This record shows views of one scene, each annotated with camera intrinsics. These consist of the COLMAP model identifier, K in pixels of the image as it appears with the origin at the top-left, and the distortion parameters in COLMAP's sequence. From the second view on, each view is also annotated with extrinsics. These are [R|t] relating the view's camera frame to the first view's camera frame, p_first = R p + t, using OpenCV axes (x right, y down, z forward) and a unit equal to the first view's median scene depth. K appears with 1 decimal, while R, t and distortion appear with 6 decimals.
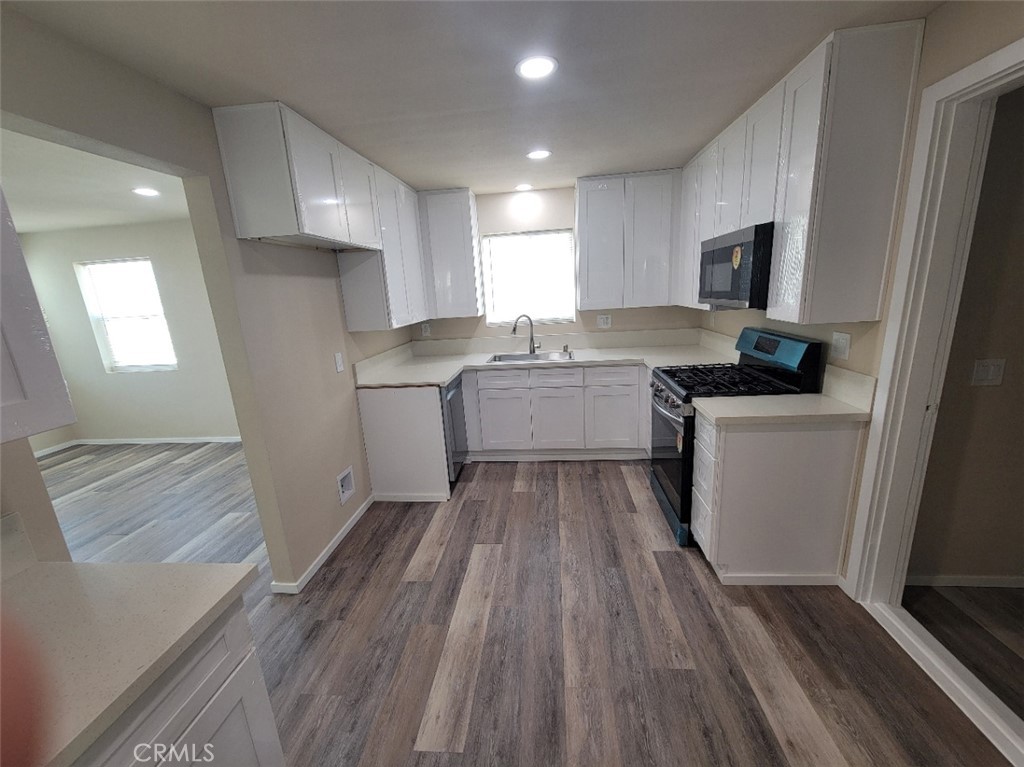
lens RADIAL K [[424.0, 0, 509.7], [0, 424.0, 391.1], [0, 0, 1]] dist [0.009440, -0.000341]
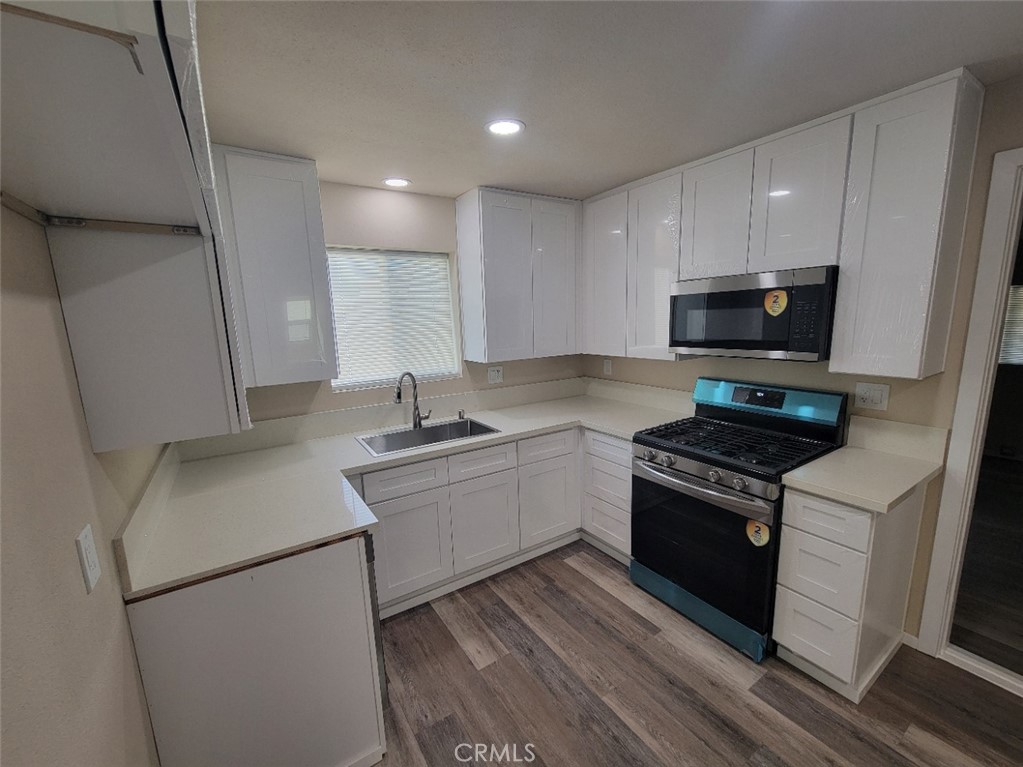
lens RADIAL K [[423.6, 0, 512.5], [0, 423.6, 392.4], [0, 0, 1]] dist [0.009440, -0.000341]
pose [[0.775276, -0.078222, 0.626760, -0.277955], [0.135931, 0.989713, -0.044620, -0.106506], [-0.616822, 0.119789, 0.777934, 0.431077]]
